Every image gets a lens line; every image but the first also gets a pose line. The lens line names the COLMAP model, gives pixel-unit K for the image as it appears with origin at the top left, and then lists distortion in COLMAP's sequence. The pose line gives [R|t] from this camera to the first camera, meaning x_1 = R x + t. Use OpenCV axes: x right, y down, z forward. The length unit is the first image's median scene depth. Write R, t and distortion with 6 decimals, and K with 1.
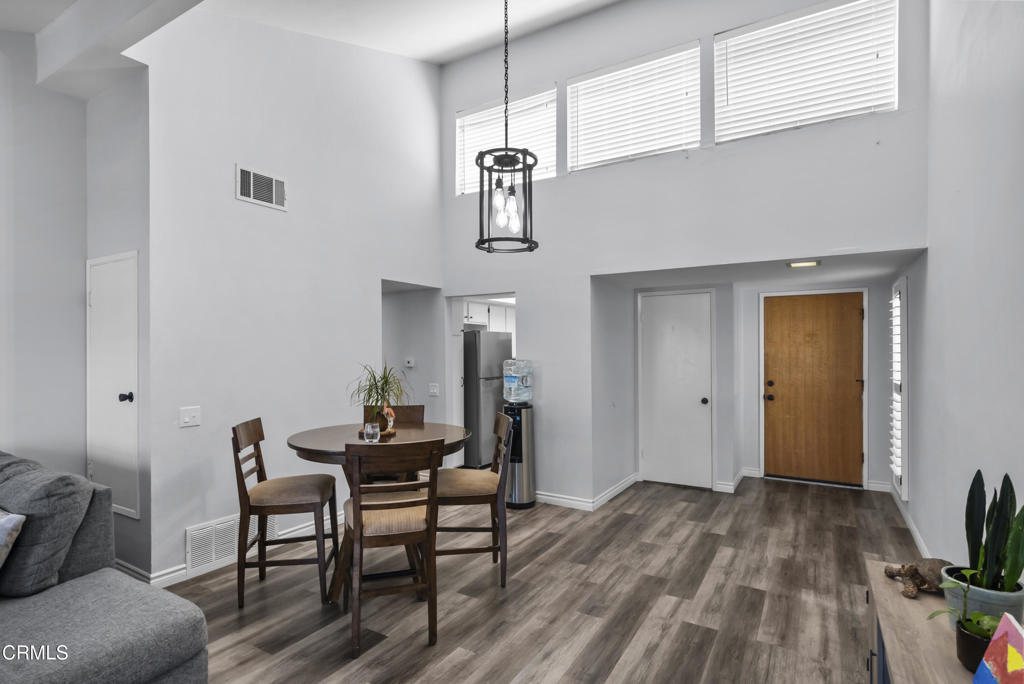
lens RADIAL K [[515.8, 0, 509.5], [0, 515.8, 349.4], [0, 0, 1]] dist [0.000693, -0.000312]
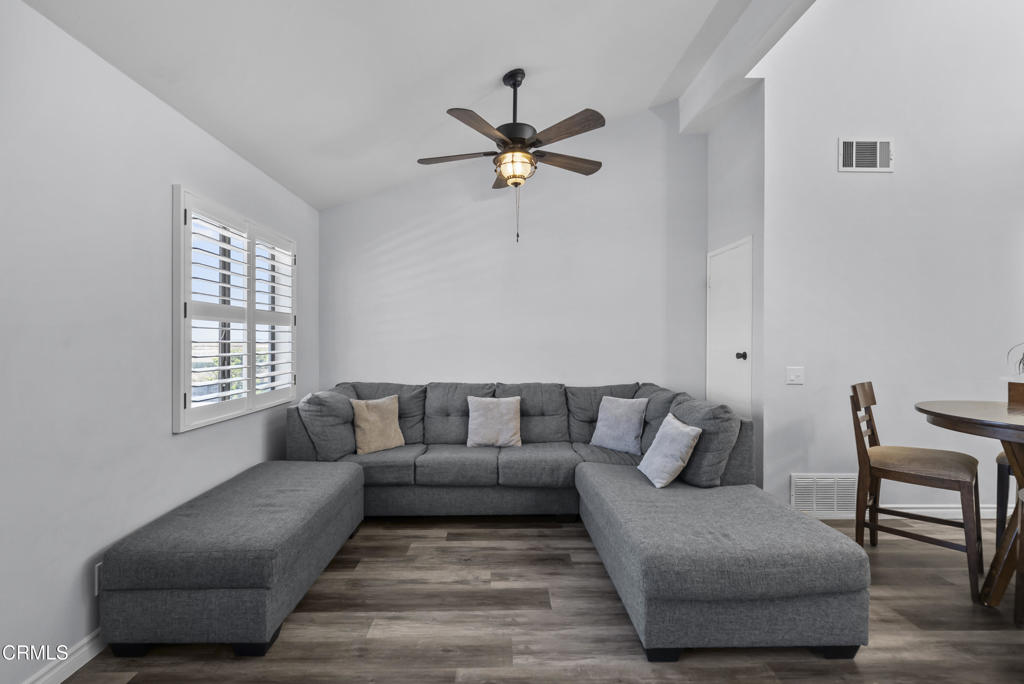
lens RADIAL K [[439.5, 0, 510.6], [0, 439.5, 340.3], [0, 0, 1]] dist [-0.000710, 0.000027]
pose [[0.533845, 0.006003, -0.845561, -0.152394], [-0.005686, 0.999978, 0.003510, 0.058307], [0.845563, 0.002934, 0.533867, -0.039687]]
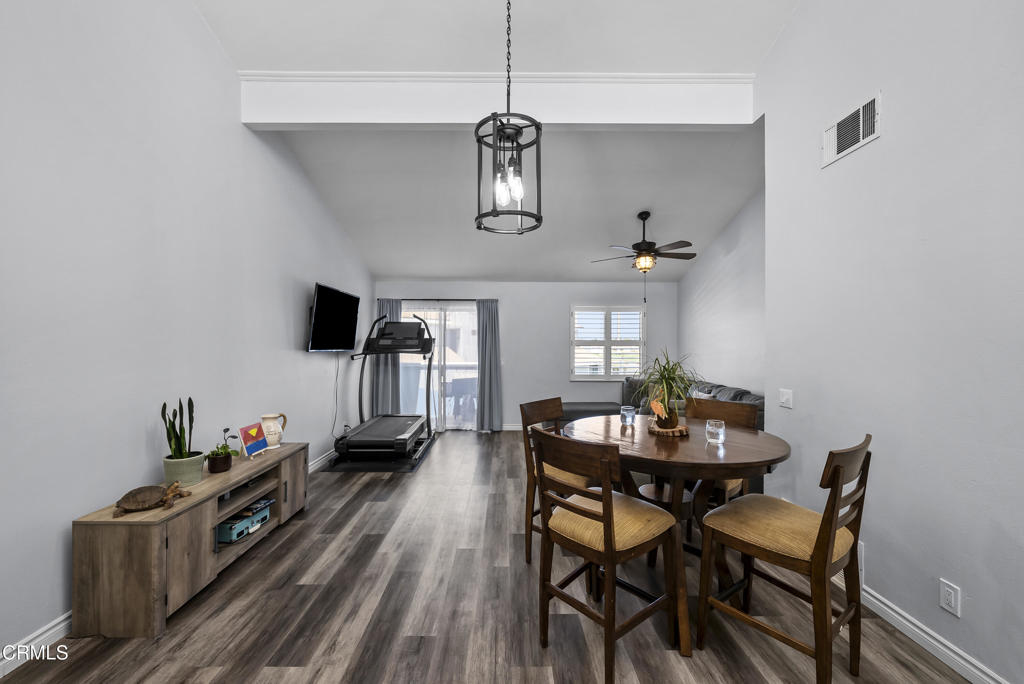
lens RADIAL K [[418.9, 0, 508.6], [0, 418.9, 341.1], [0, 0, 1]] dist [-0.003263, -0.000583]
pose [[-0.859050, -0.004235, -0.511875, 0.359875], [-0.002241, 0.999987, -0.004512, 0.016067], [0.511887, -0.002728, -0.859048, 1.554479]]
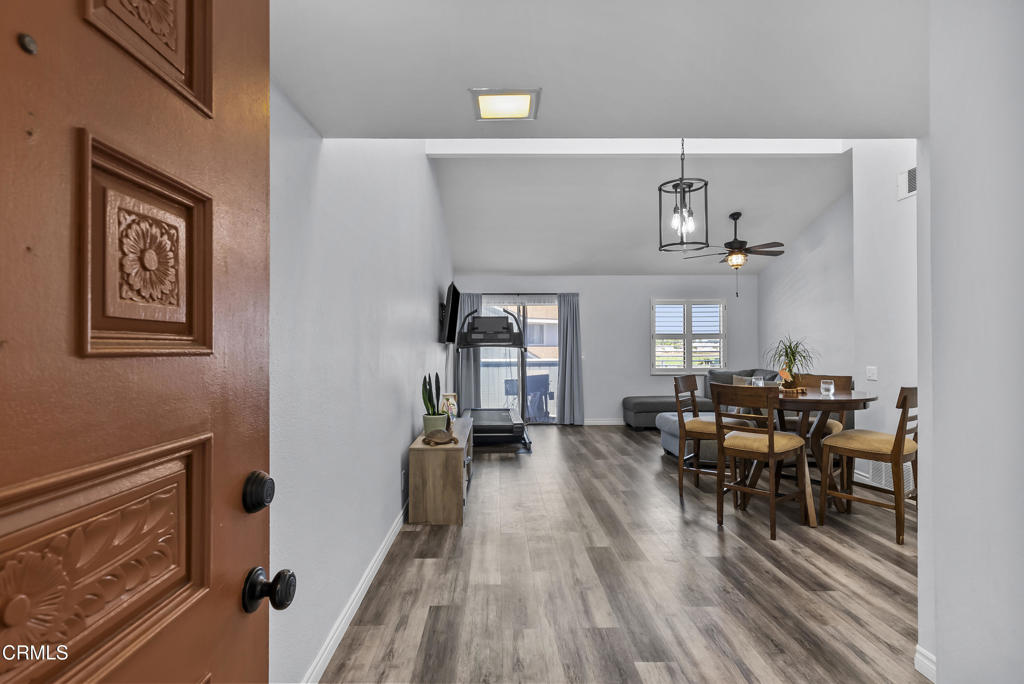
lens RADIAL K [[549.9, 0, 500.5], [0, 549.9, 338.9], [0, 0, 1]] dist [-0.000087, -0.000213]
pose [[-0.855956, -0.000890, -0.517049, 1.094339], [0.004417, 0.999949, -0.009035, 0.049267], [0.517031, -0.010017, -0.855908, 1.876680]]
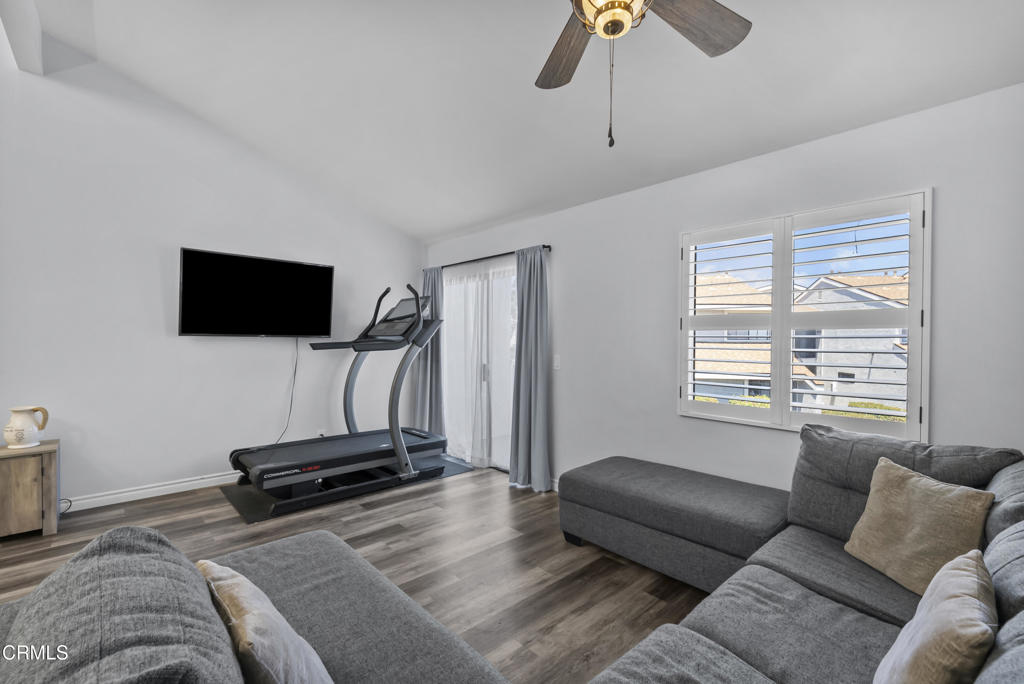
lens RADIAL K [[449.3, 0, 510.4], [0, 449.3, 346.4], [0, 0, 1]] dist [-0.002199, -0.000117]
pose [[-0.956874, -0.012822, 0.290221, -0.945134], [-0.009085, 0.999858, 0.014220, 0.051464], [-0.290362, 0.010970, -0.956854, 0.909671]]
